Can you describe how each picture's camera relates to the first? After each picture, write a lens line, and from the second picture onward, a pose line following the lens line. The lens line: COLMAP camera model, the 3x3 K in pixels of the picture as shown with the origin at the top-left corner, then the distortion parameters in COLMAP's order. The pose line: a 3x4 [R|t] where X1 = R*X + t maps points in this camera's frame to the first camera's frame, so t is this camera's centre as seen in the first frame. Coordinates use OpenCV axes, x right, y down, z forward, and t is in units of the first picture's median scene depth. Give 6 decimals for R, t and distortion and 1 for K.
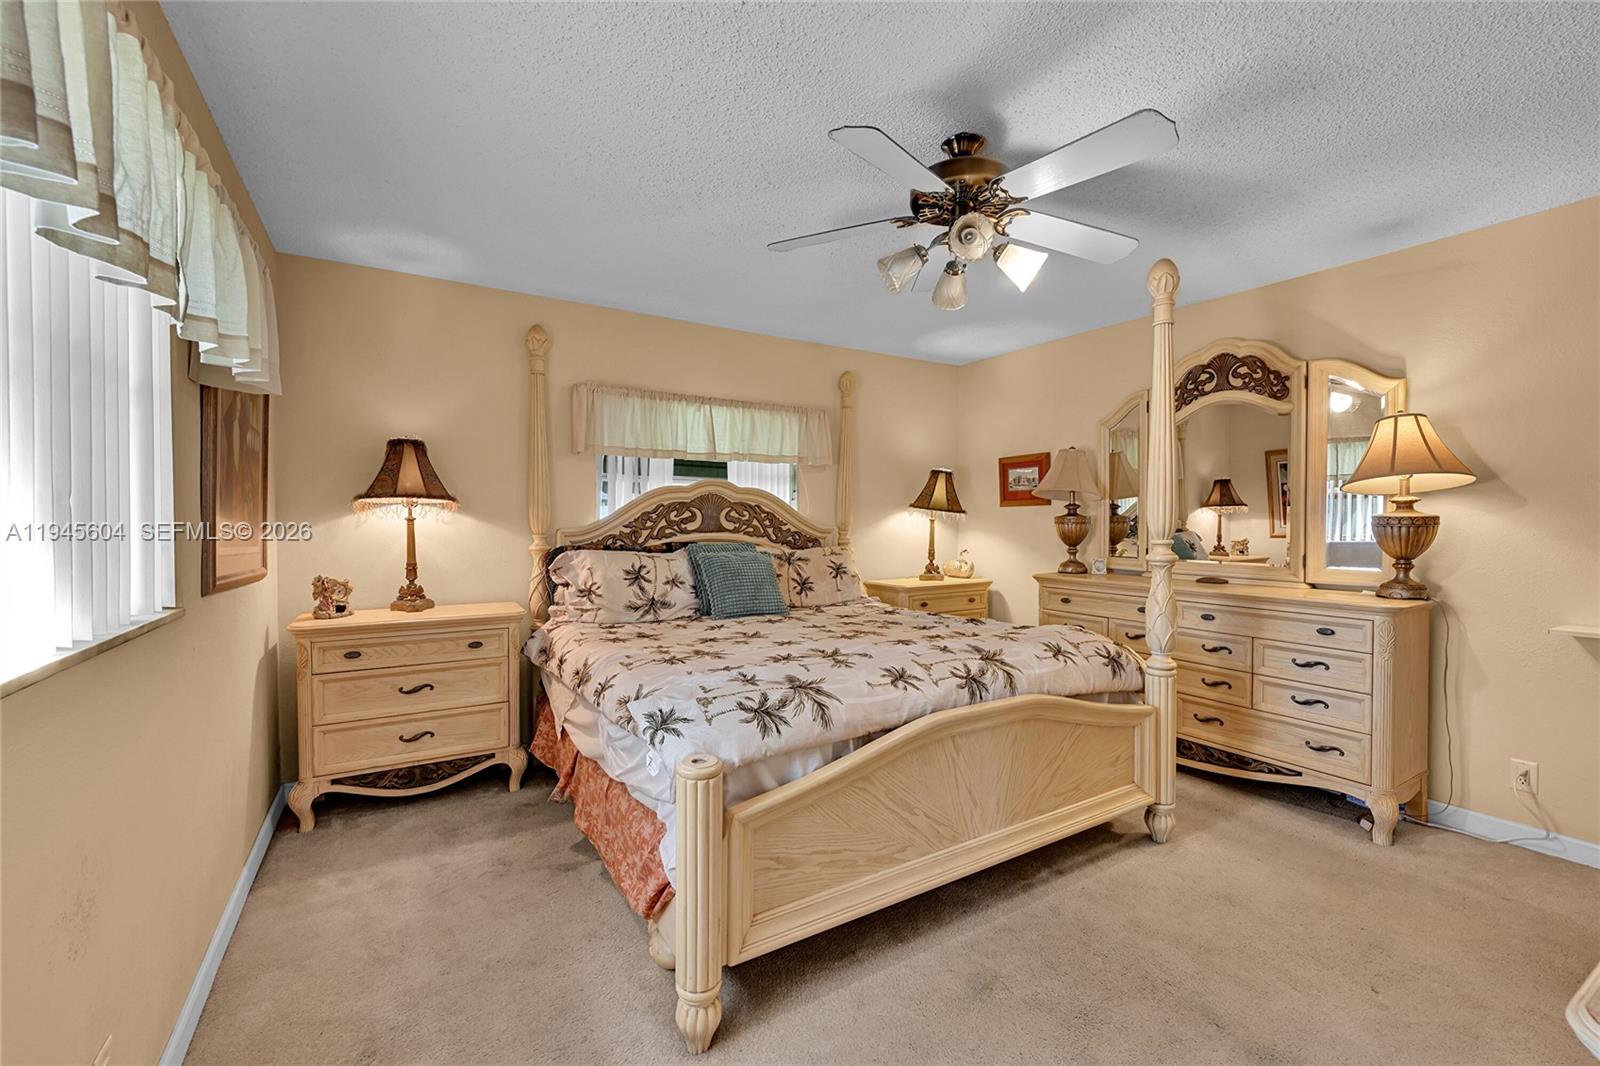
lens RADIAL K [[632.8, 0, 795.8], [0, 632.8, 532.8], [0, 0, 1]] dist [-0.001594, 0.000491]
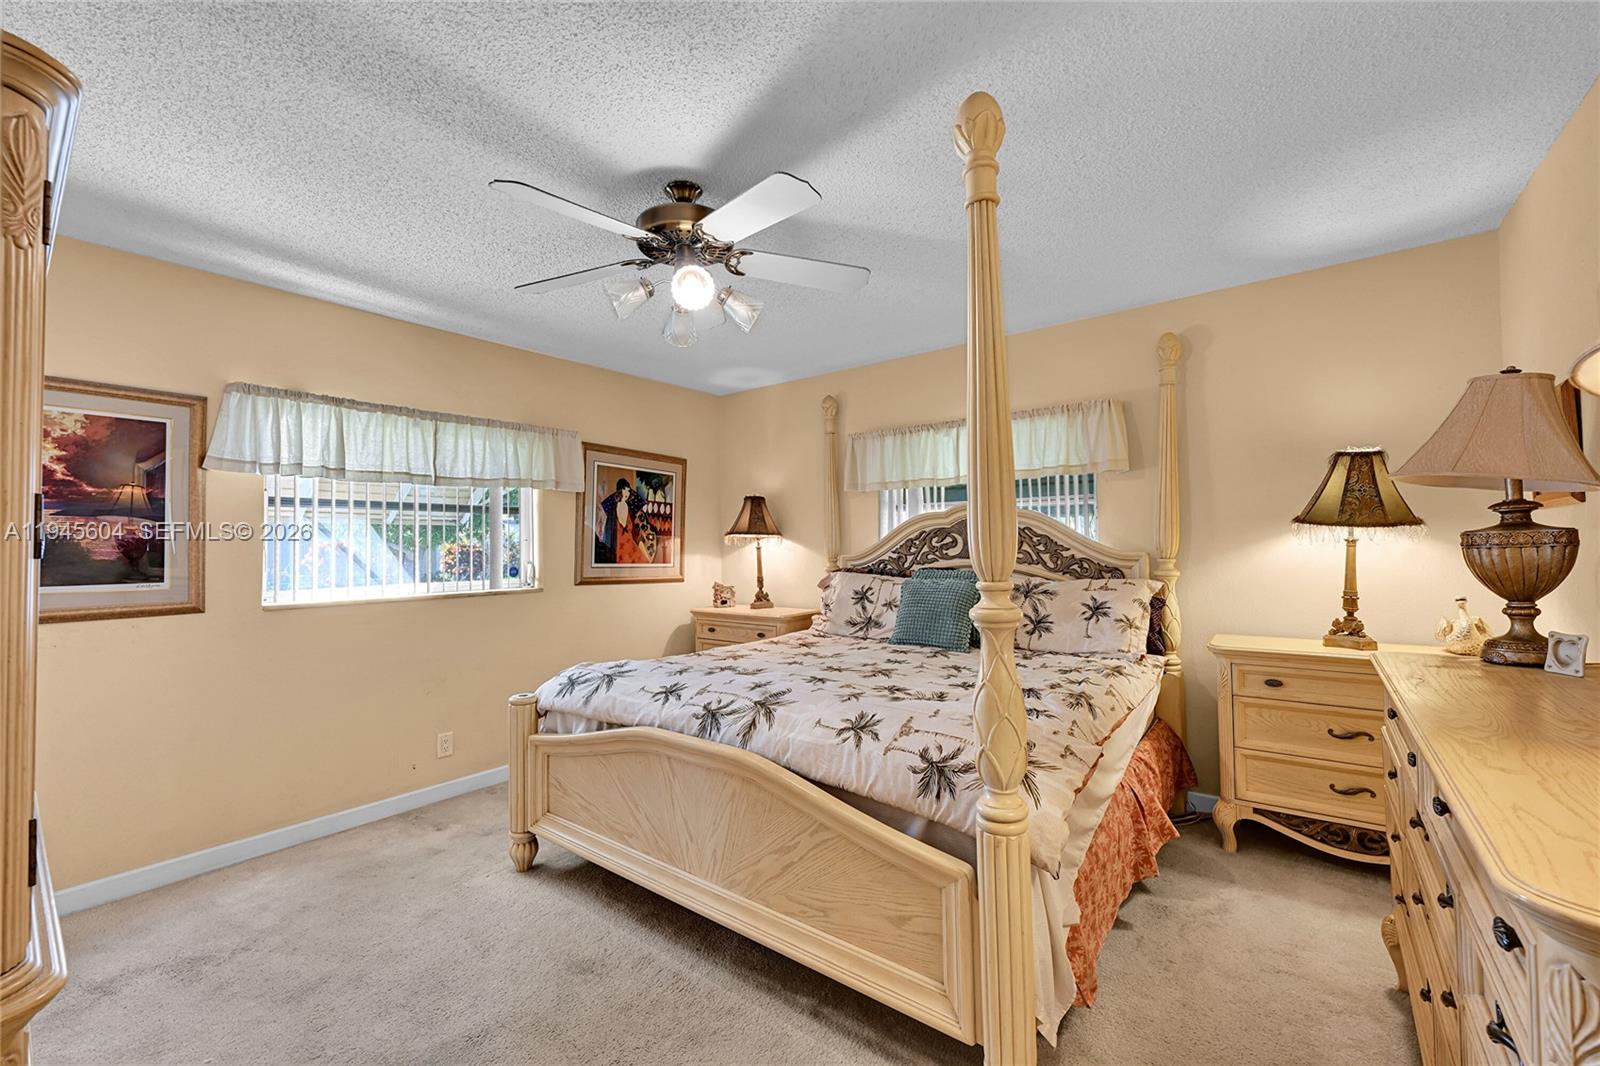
lens RADIAL K [[632.8, 0, 795.8], [0, 632.8, 532.8], [0, 0, 1]] dist [-0.001594, 0.000491]
pose [[0.382631, -0.026538, -0.923520, 0.692716], [-0.004036, 0.999530, -0.030395, -0.009806], [0.923893, 0.015357, 0.382344, 0.418764]]
